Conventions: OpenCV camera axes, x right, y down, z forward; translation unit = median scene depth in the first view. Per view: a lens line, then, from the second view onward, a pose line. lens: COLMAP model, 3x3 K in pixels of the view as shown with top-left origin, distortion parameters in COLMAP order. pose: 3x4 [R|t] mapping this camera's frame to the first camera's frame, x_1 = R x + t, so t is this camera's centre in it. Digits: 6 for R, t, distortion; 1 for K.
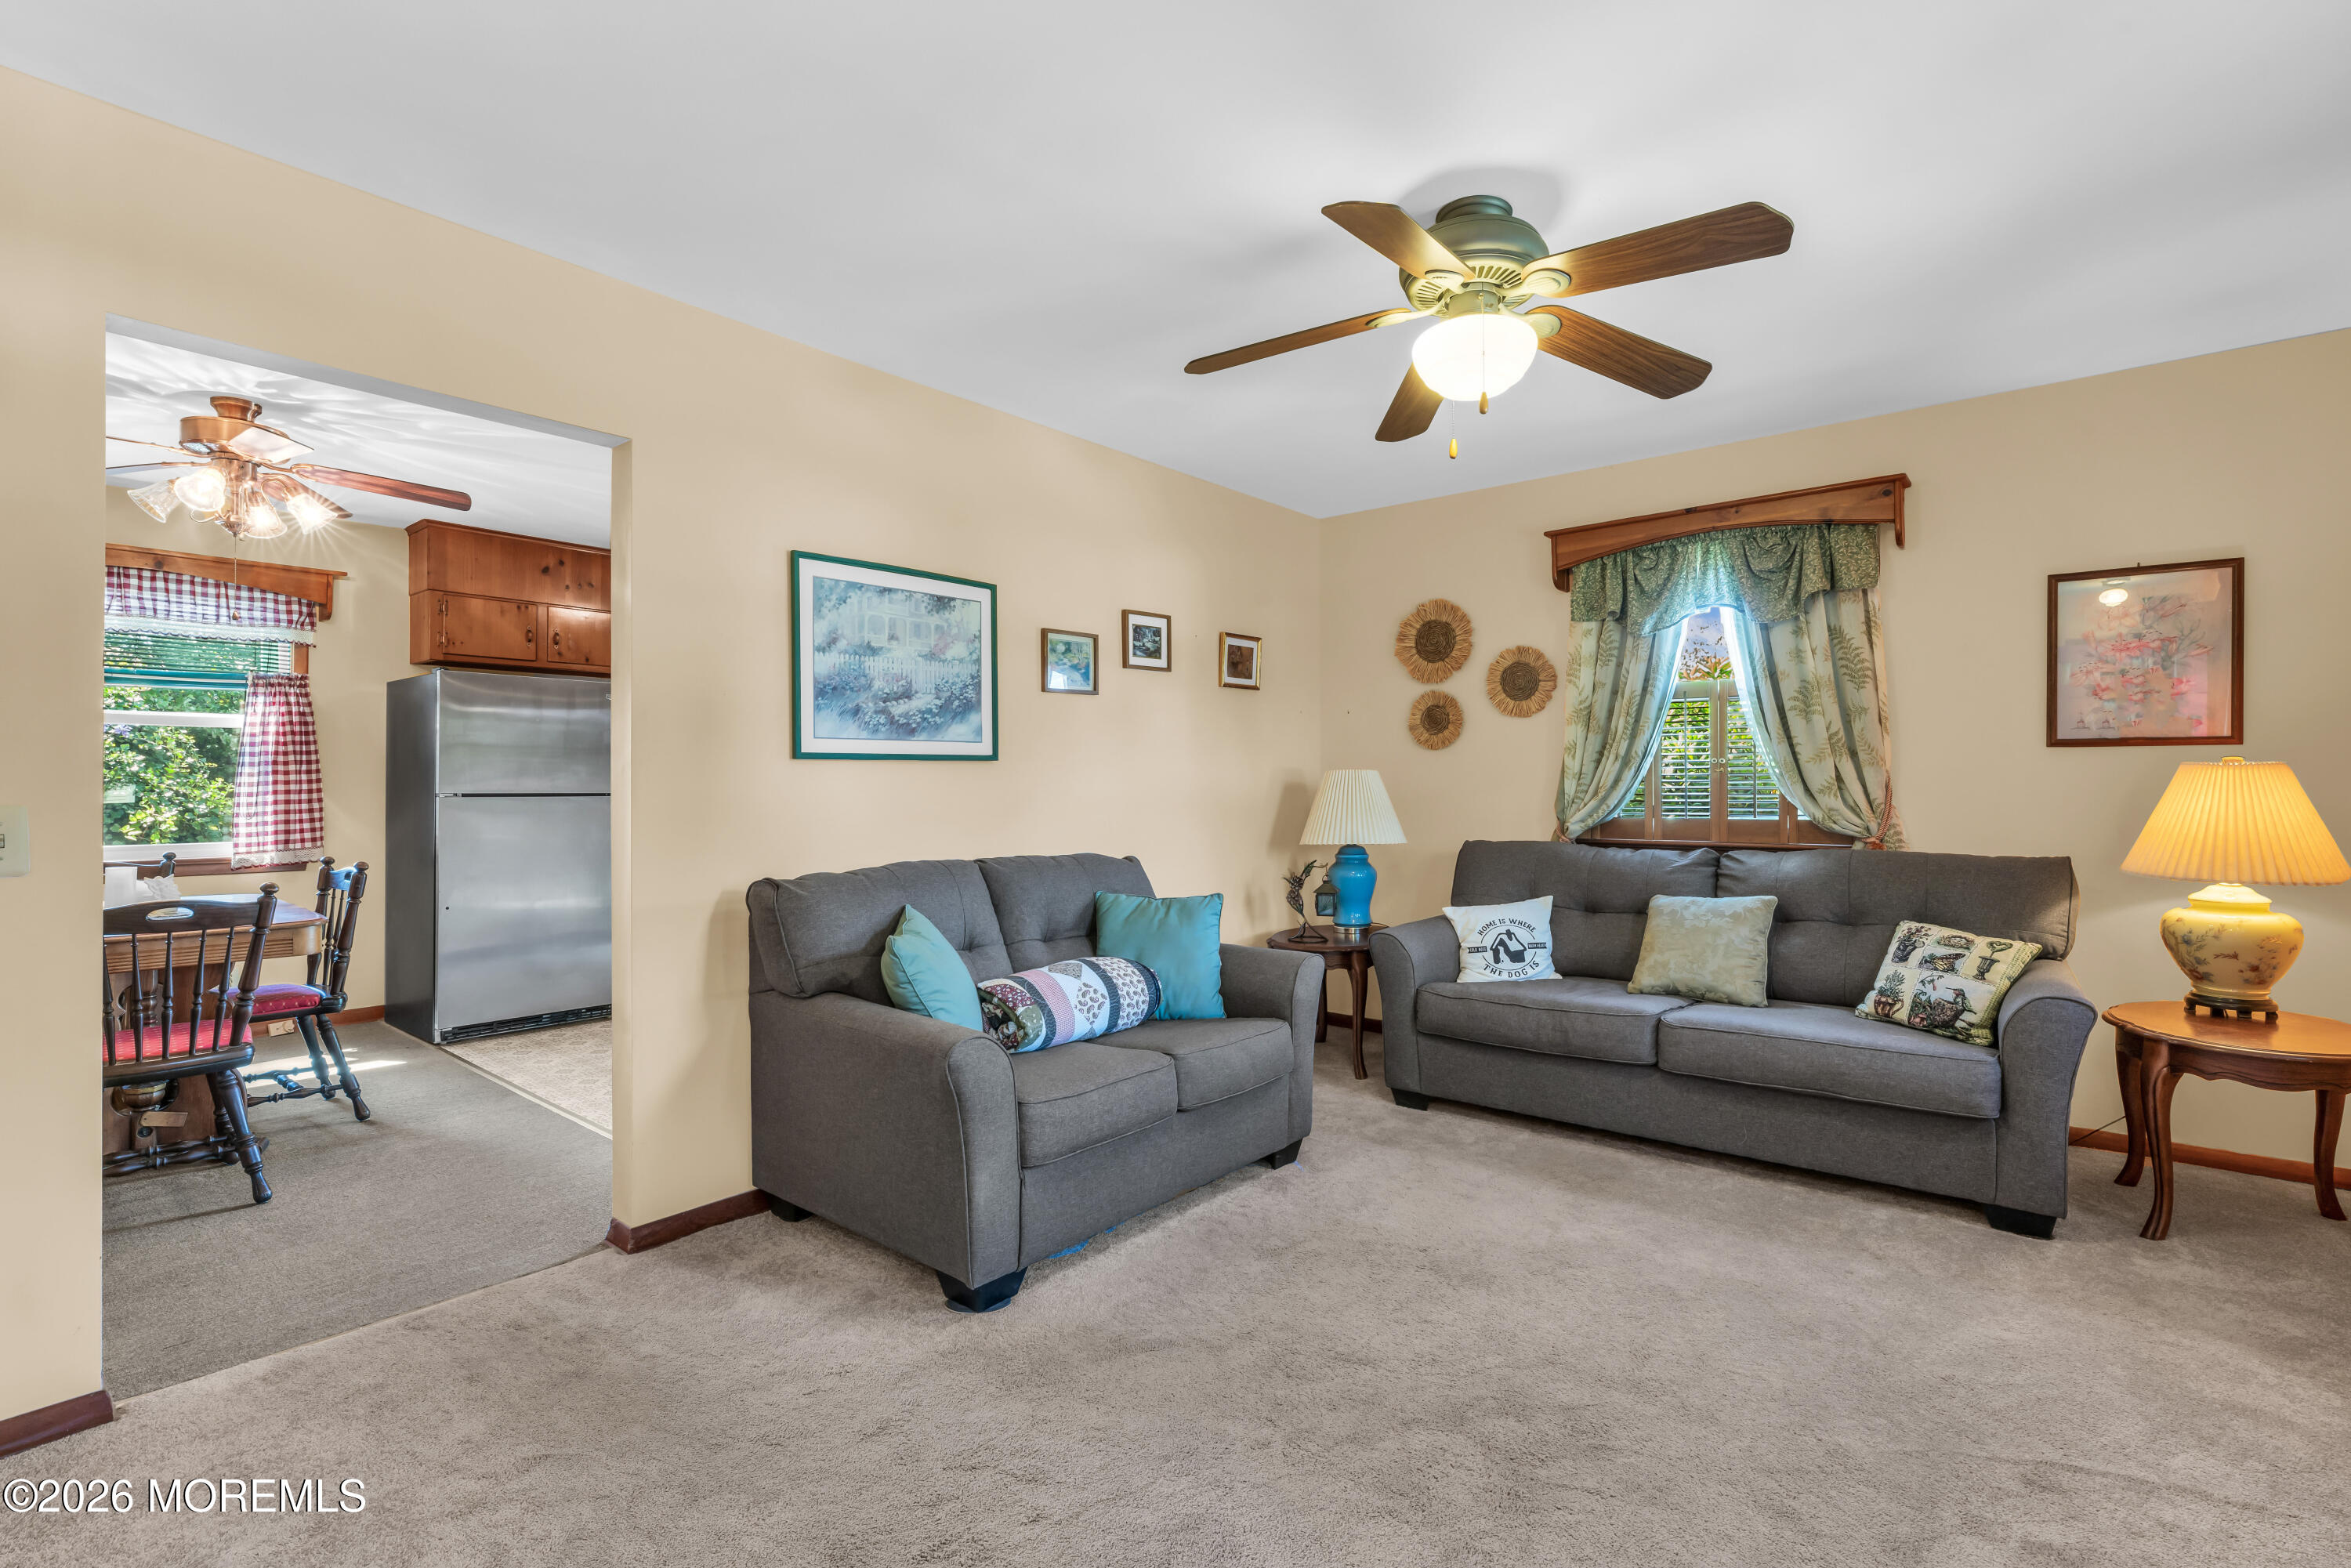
lens RADIAL K [[1080.3, 0, 1167.7], [0, 1080.3, 774.7], [0, 0, 1]] dist [-0.001244, -0.000317]
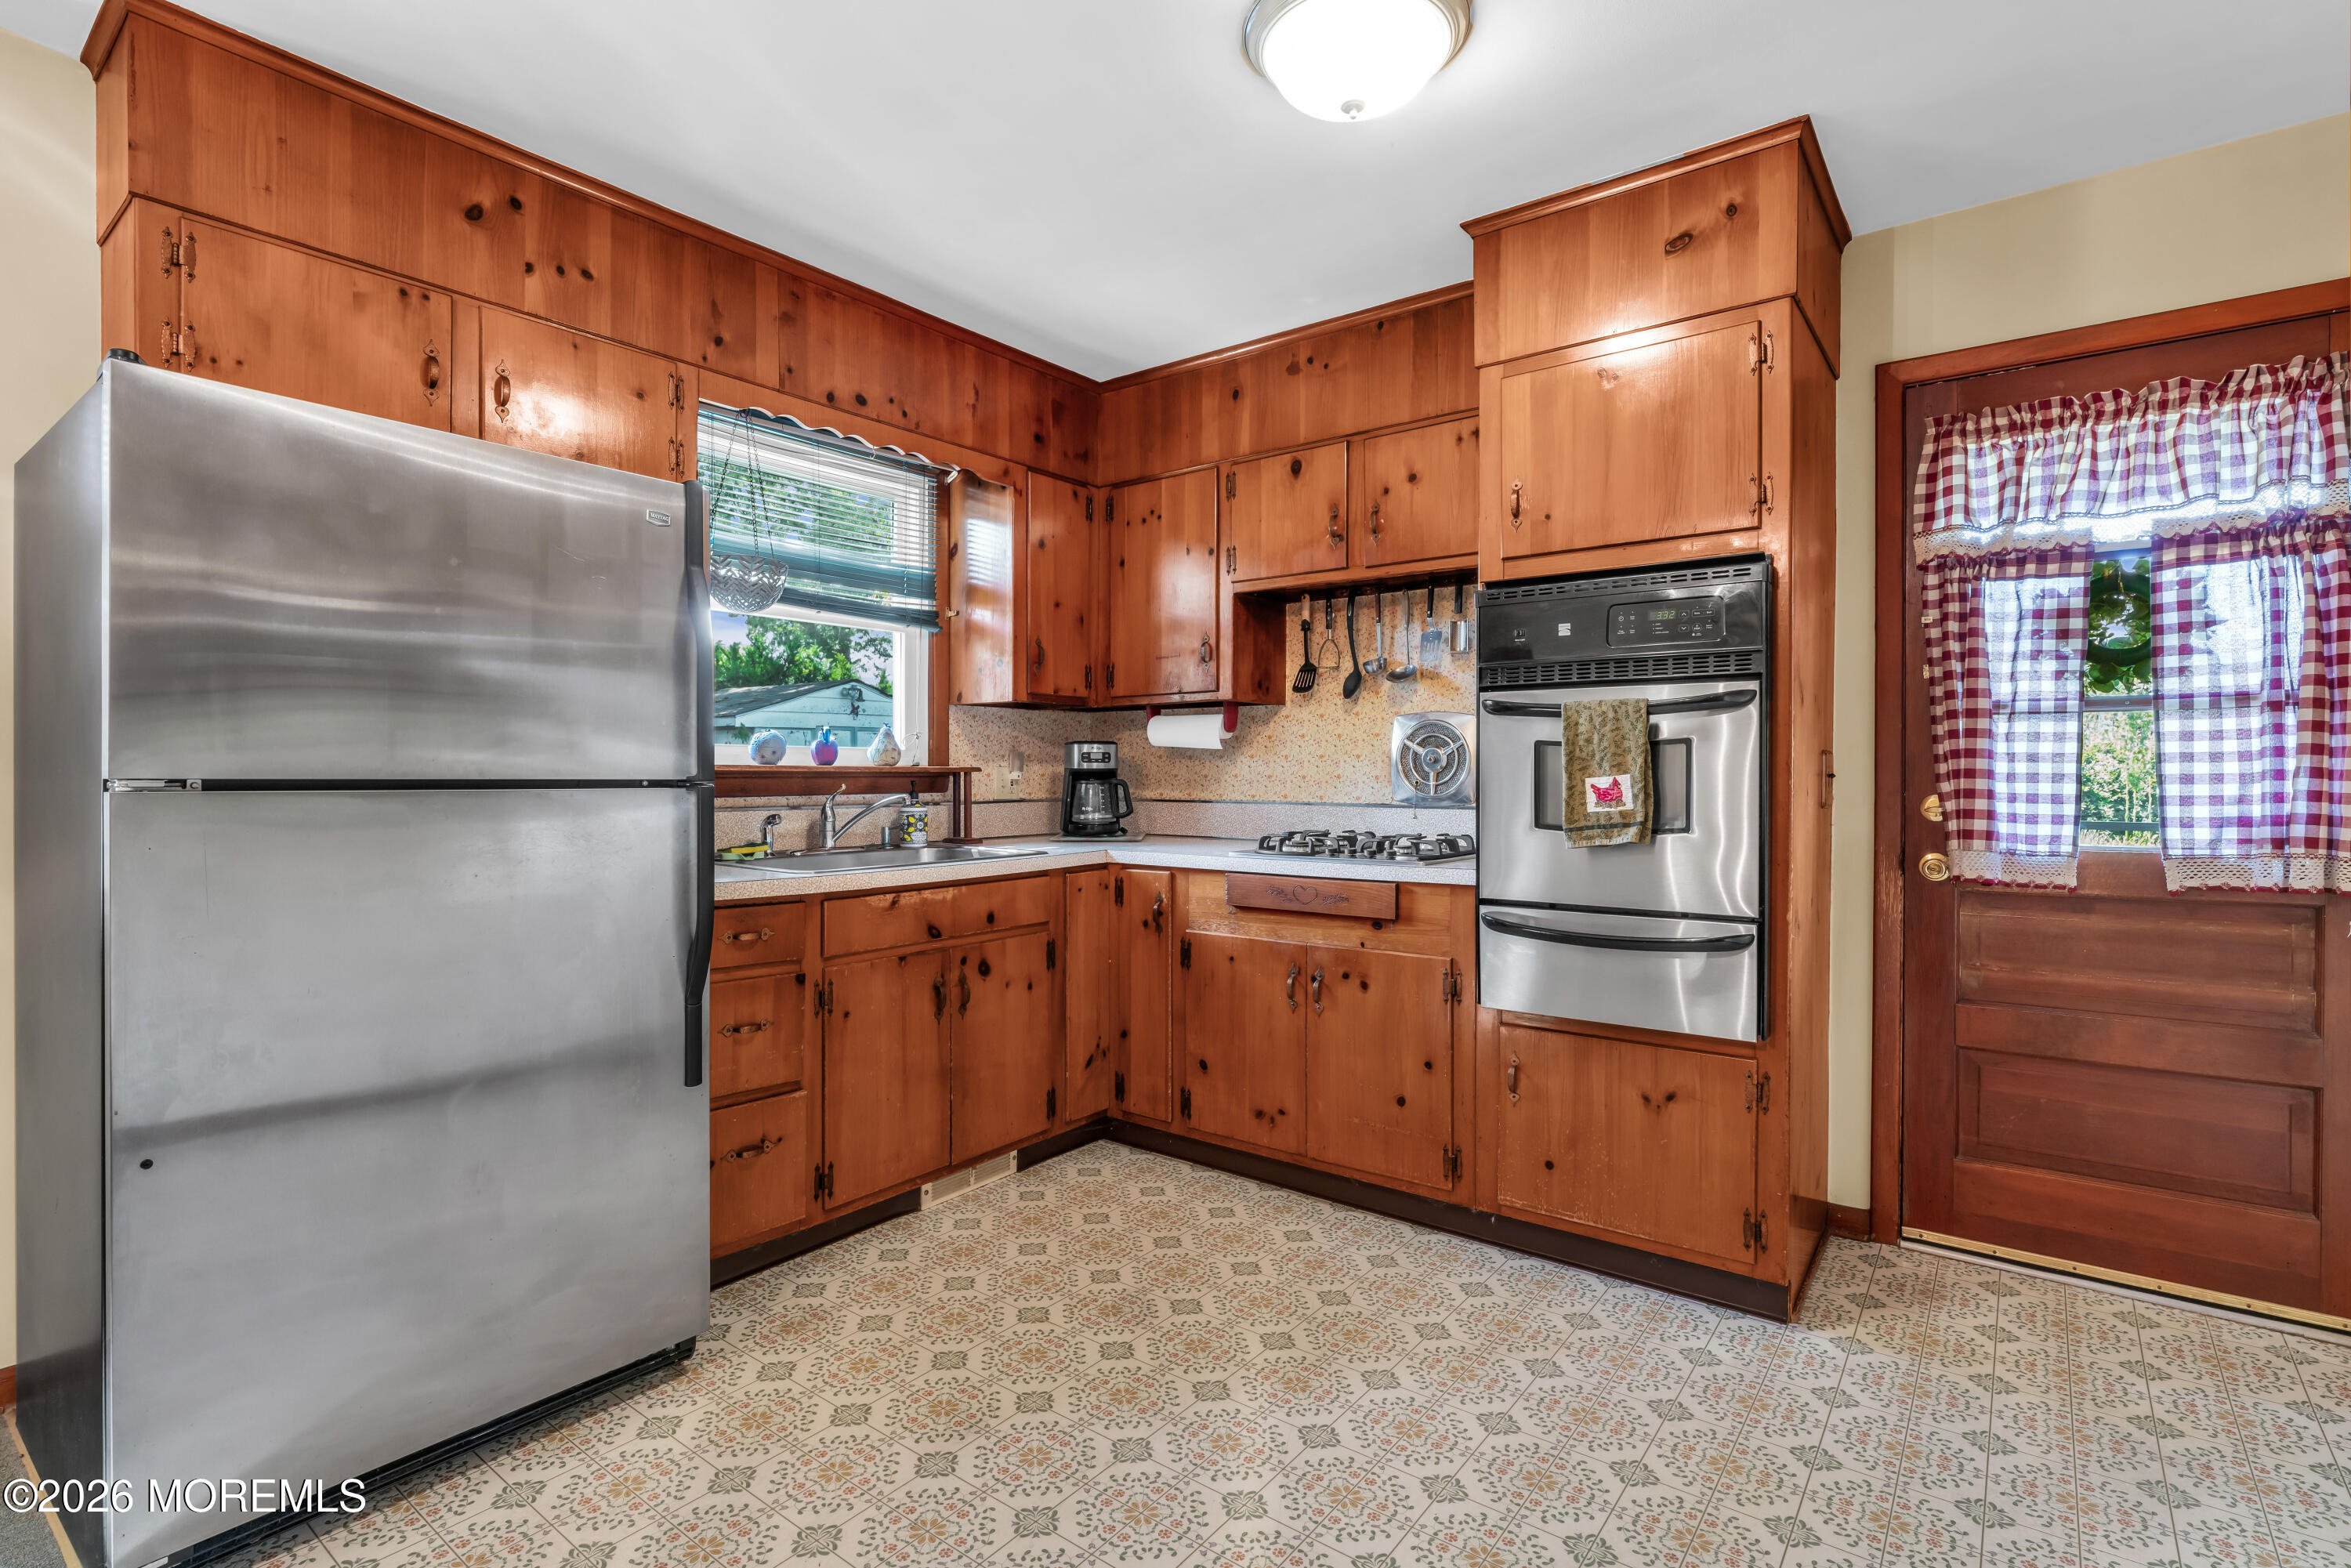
lens RADIAL K [[1111.4, 0, 1169.1], [0, 1111.4, 781.9], [0, 0, 1]] dist [-0.004597, -0.000851]
pose [[0.999375, 0.002507, 0.035262, -0.381244], [-0.003035, 0.999884, 0.014917, 0.011921], [-0.035221, -0.015014, 0.999267, 0.662170]]
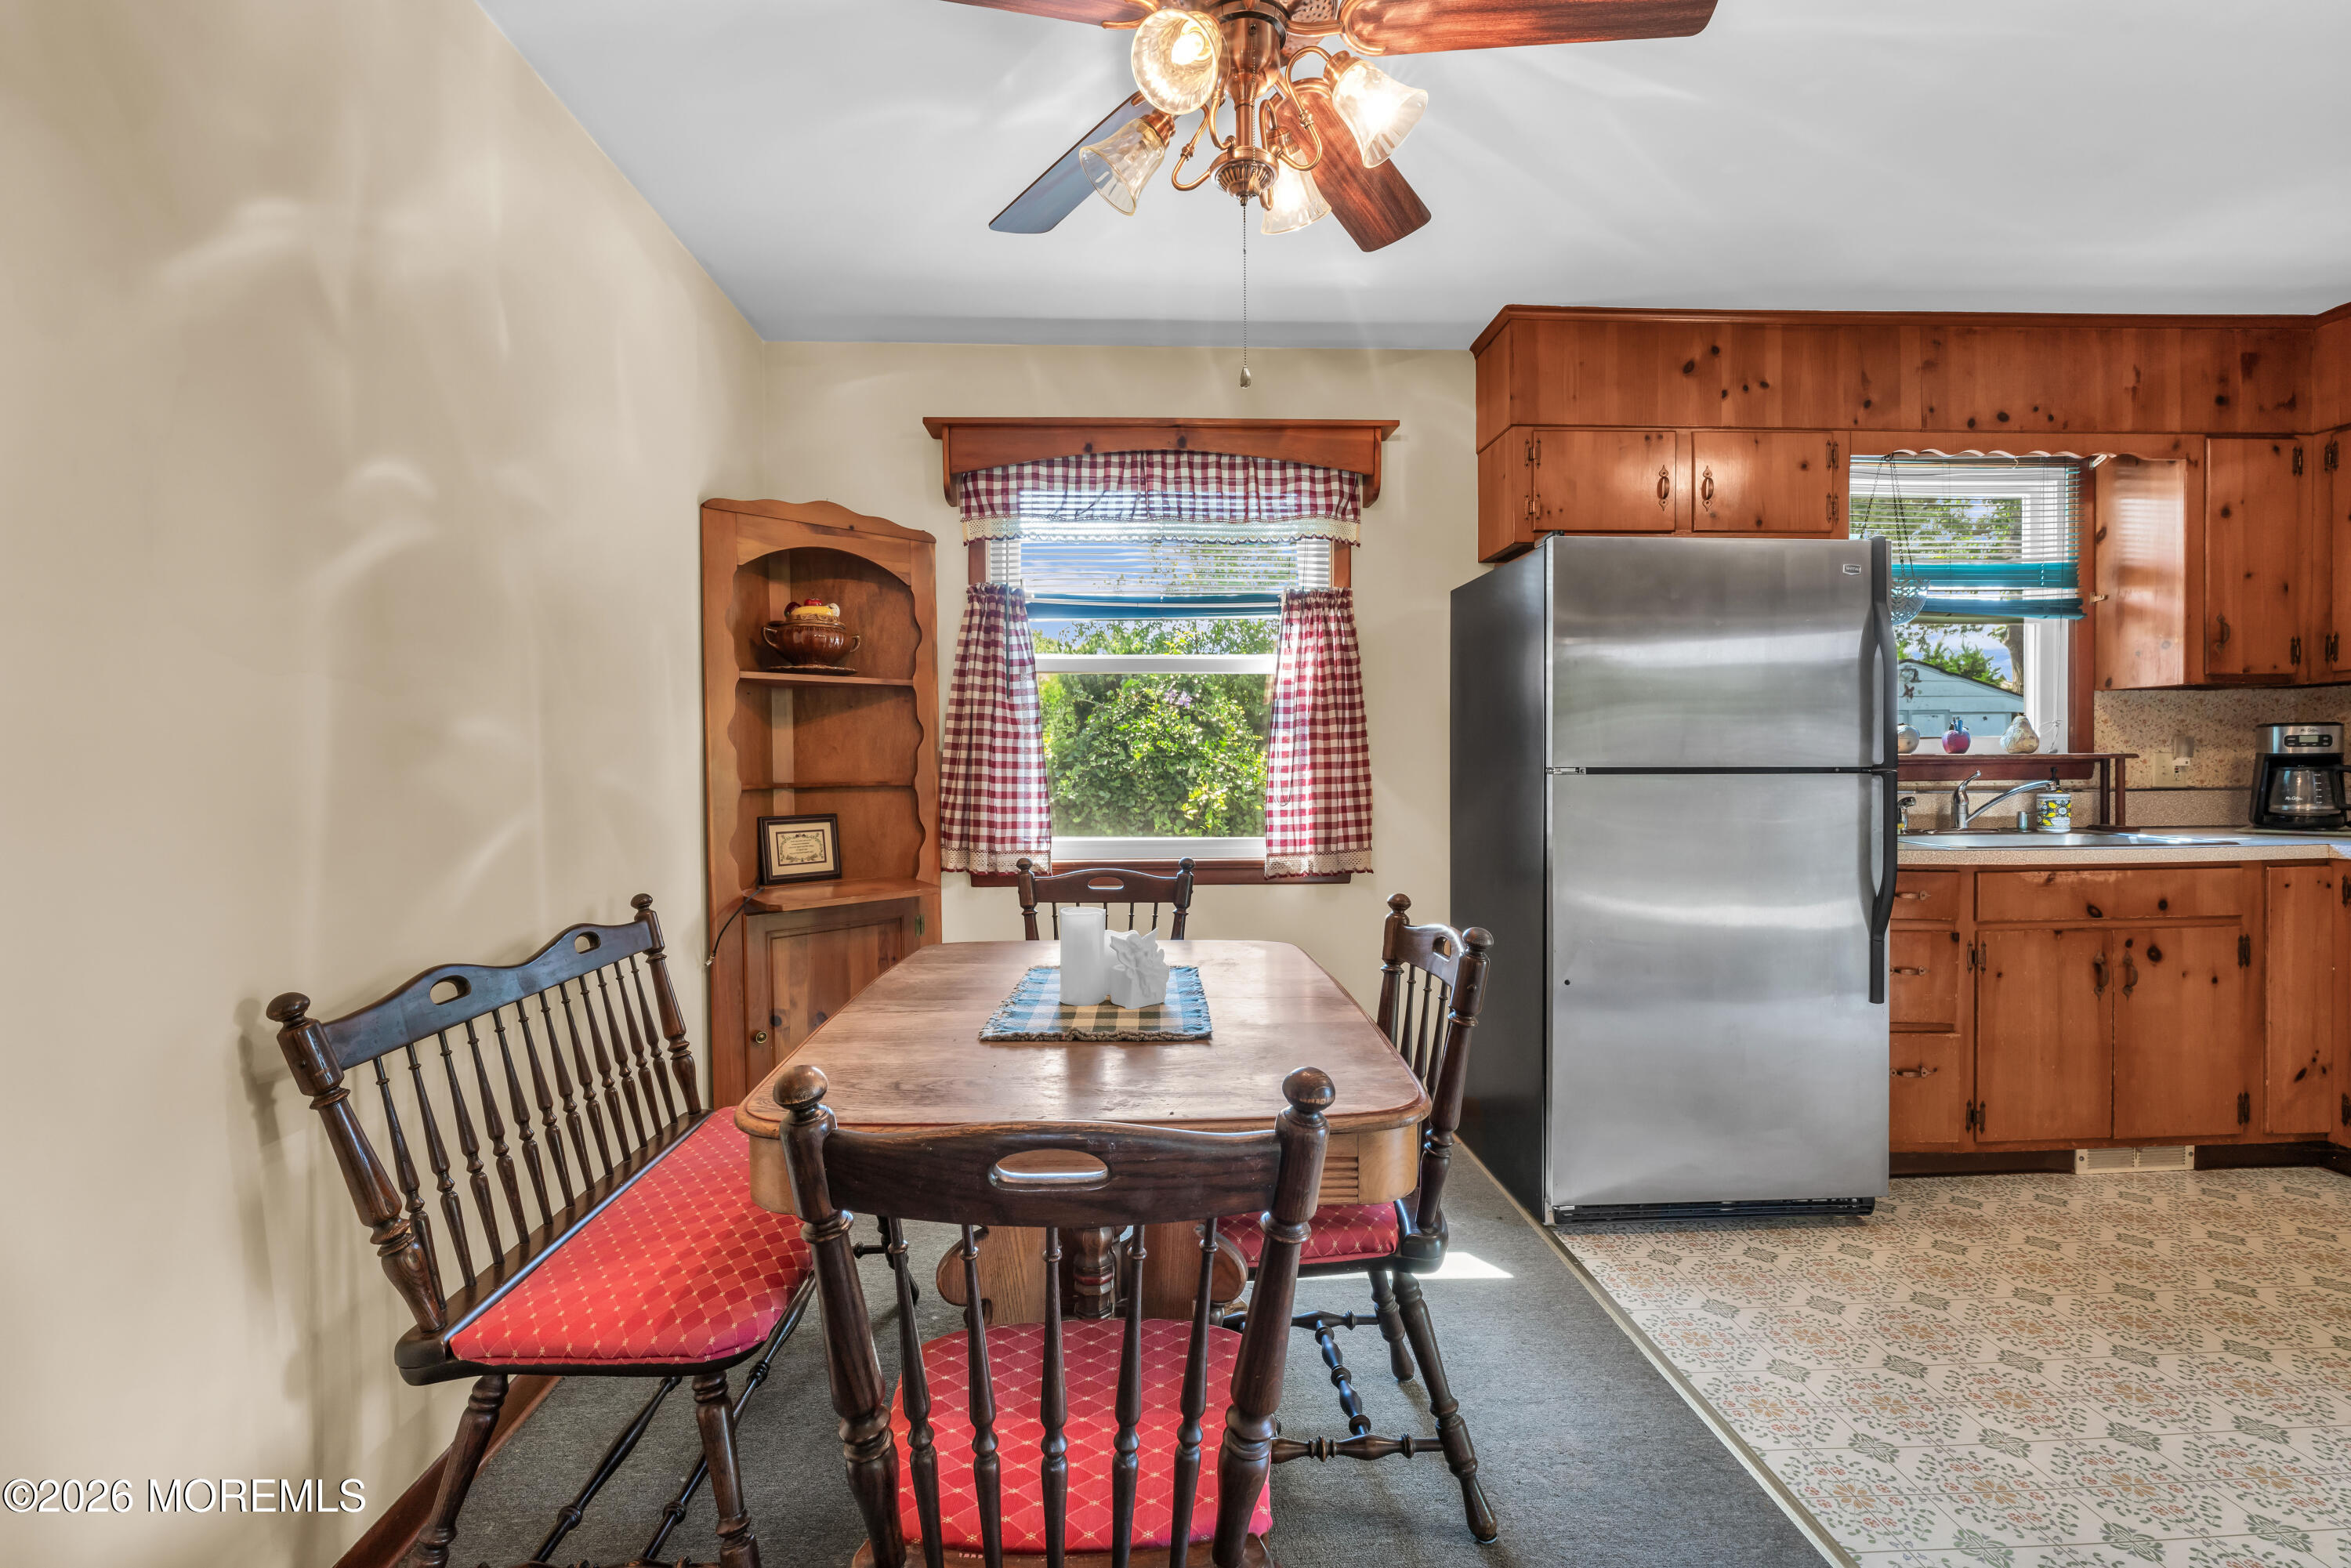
lens RADIAL K [[1080.3, 0, 1167.7], [0, 1080.3, 774.7], [0, 0, 1]] dist [-0.001244, -0.000317]
pose [[0.680309, 0.005680, -0.732903, -0.395253], [0.009739, 0.999812, 0.016788, 0.009508], [0.732860, -0.018559, 0.680126, 0.475348]]
